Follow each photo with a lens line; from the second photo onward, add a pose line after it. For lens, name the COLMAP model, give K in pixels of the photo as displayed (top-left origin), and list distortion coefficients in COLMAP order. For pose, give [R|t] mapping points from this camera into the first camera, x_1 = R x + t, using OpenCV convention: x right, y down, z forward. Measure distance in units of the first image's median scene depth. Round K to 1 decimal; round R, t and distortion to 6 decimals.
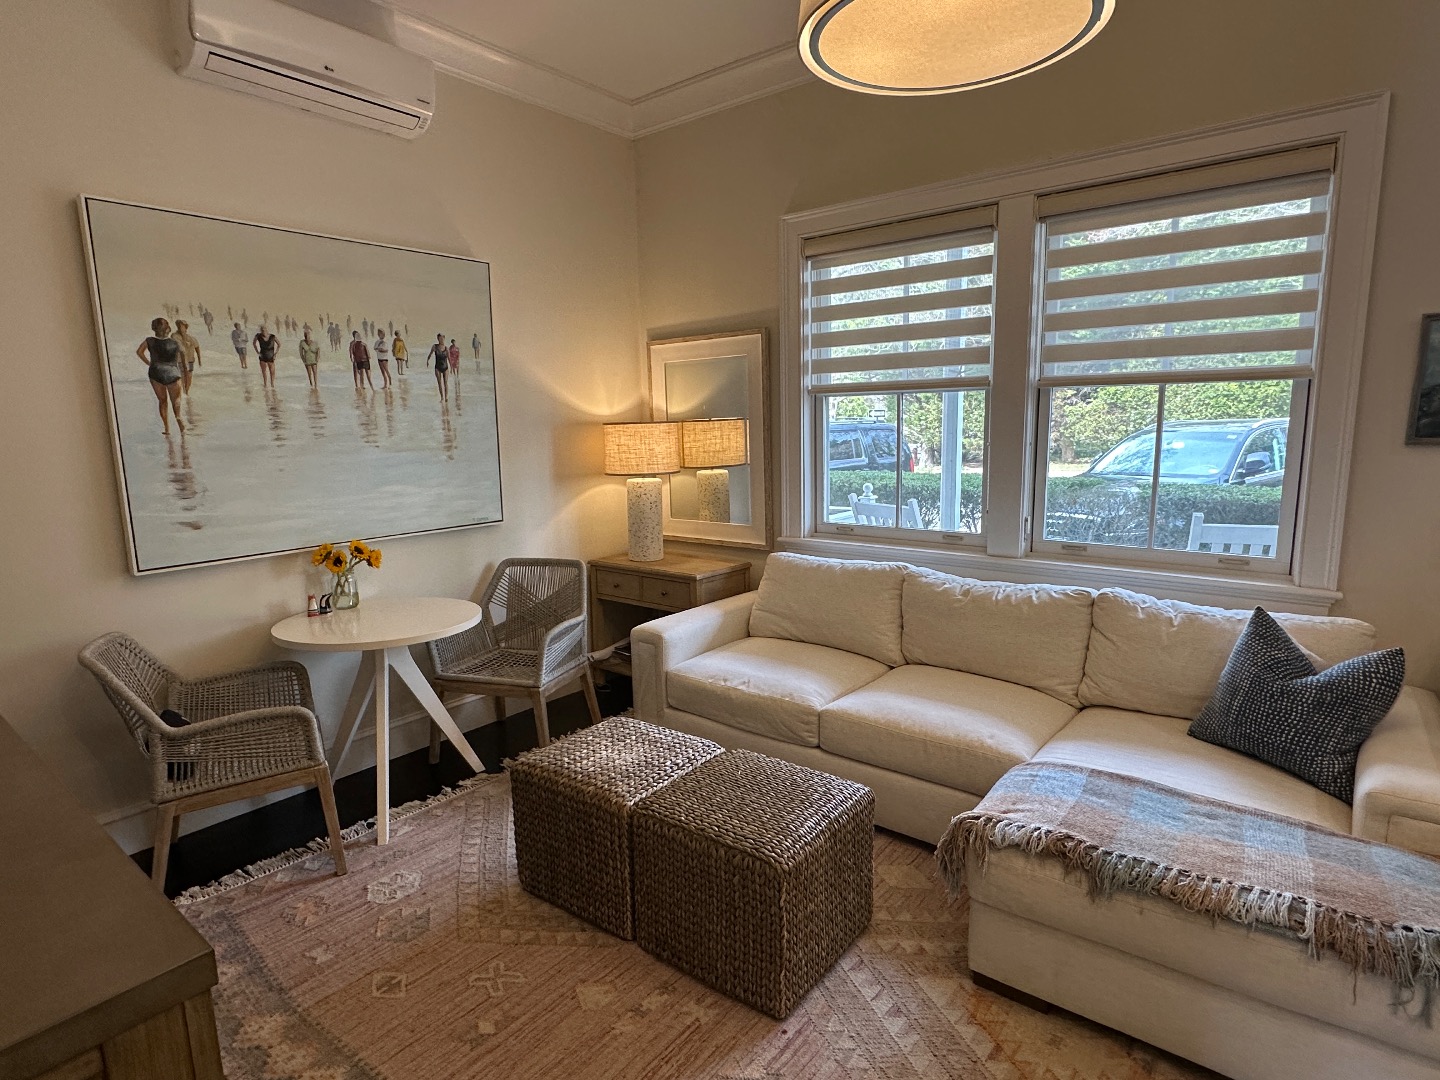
lens RADIAL K [[789.0, 0, 721.7], [0, 789.0, 546.2], [0, 0, 1]] dist [0.002560, -0.001352]
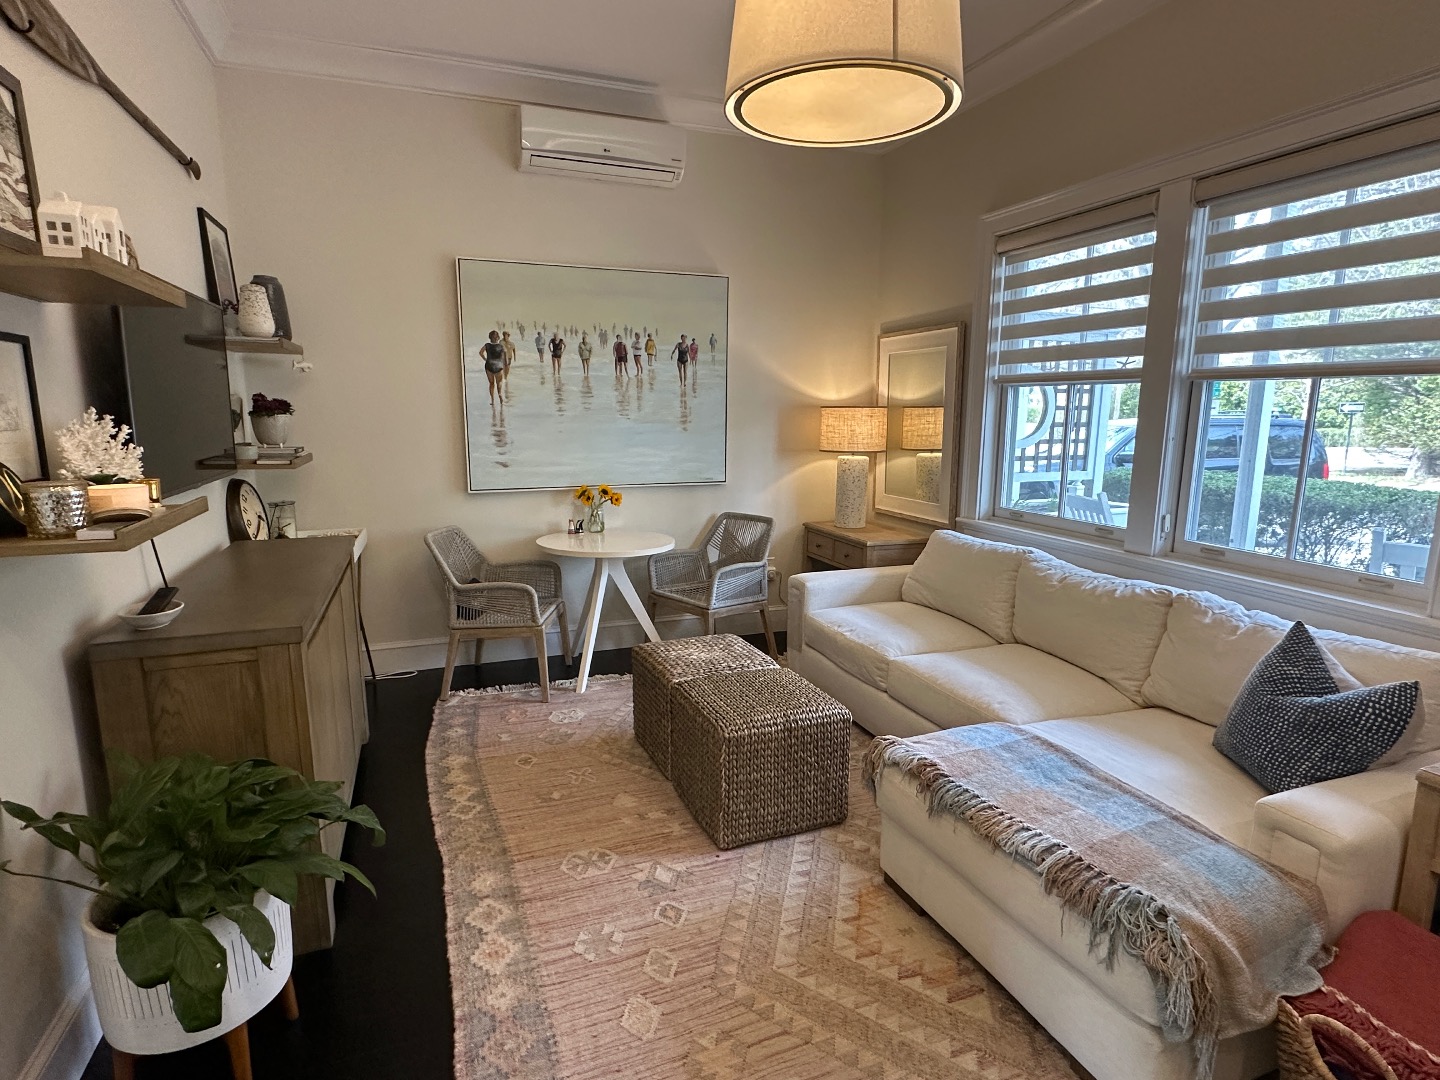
lens RADIAL K [[773.4, 0, 719.1], [0, 773.4, 545.8], [0, 0, 1]] dist [0.001499, -0.000334]
pose [[0.863636, 0.115170, -0.490784, 0.413244], [-0.104421, 0.993308, 0.049343, 0.011760], [0.493183, 0.008634, 0.869883, -0.098601]]
